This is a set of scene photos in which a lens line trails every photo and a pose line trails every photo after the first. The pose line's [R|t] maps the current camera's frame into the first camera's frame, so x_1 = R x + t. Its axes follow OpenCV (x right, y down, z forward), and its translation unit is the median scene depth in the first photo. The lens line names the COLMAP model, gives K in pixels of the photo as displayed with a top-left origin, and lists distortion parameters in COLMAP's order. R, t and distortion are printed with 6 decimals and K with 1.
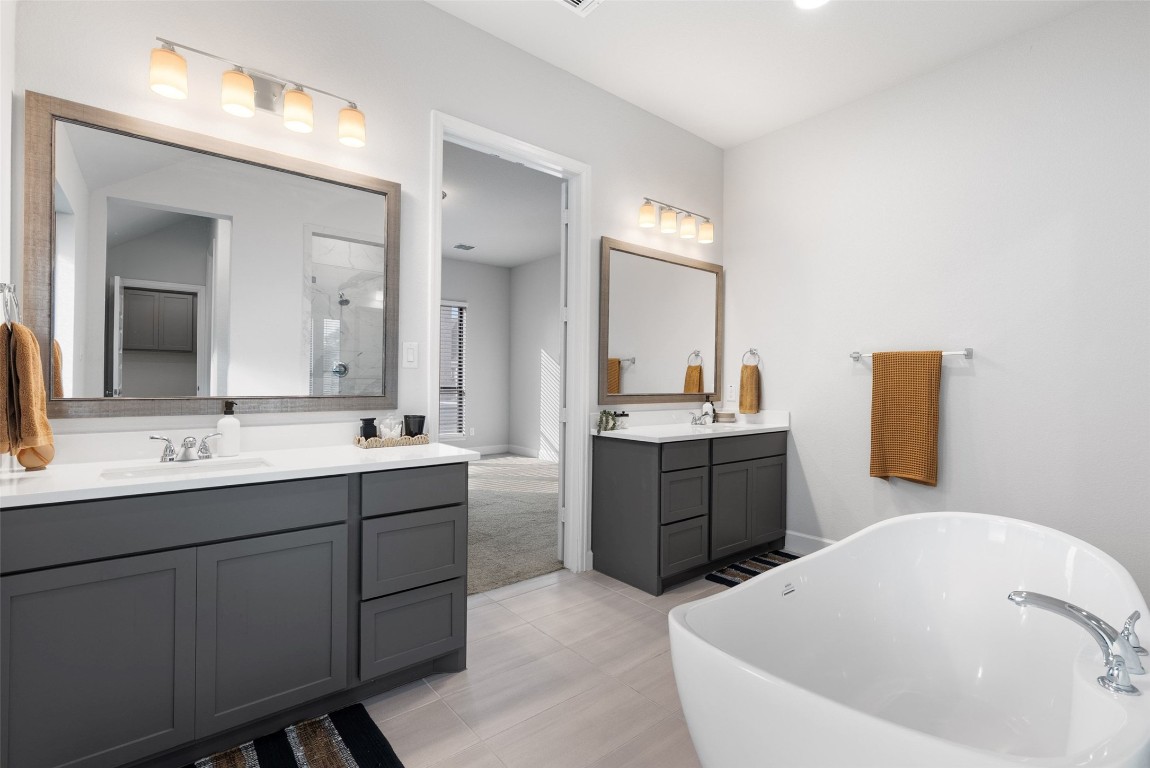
lens RADIAL K [[523.1, 0, 575.0], [0, 523.1, 384.0], [0, 0, 1]] dist [-0.001769, -0.000379]
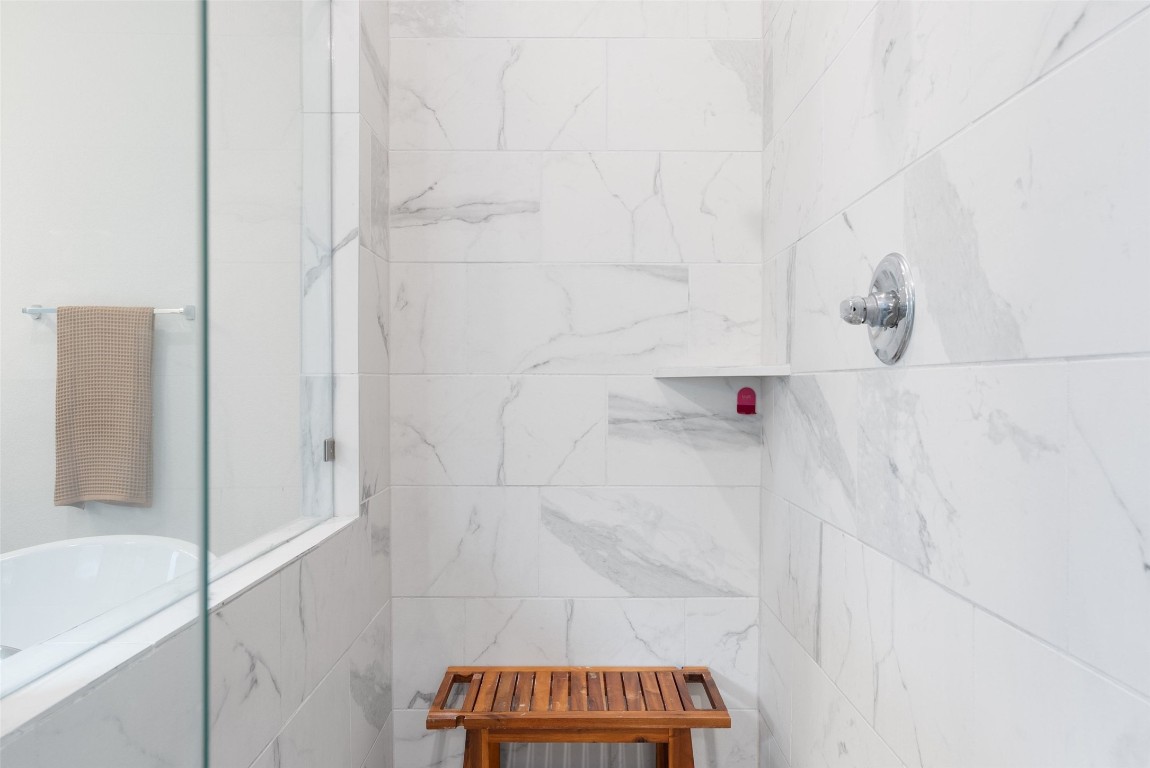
lens RADIAL K [[523.1, 0, 575.0], [0, 523.1, 384.0], [0, 0, 1]] dist [-0.001769, -0.000379]
pose [[0.635205, -0.010657, 0.772270, 0.489443], [0.010980, 0.999928, 0.004768, 0.037150], [-0.772266, 0.005451, 0.635276, 0.133170]]
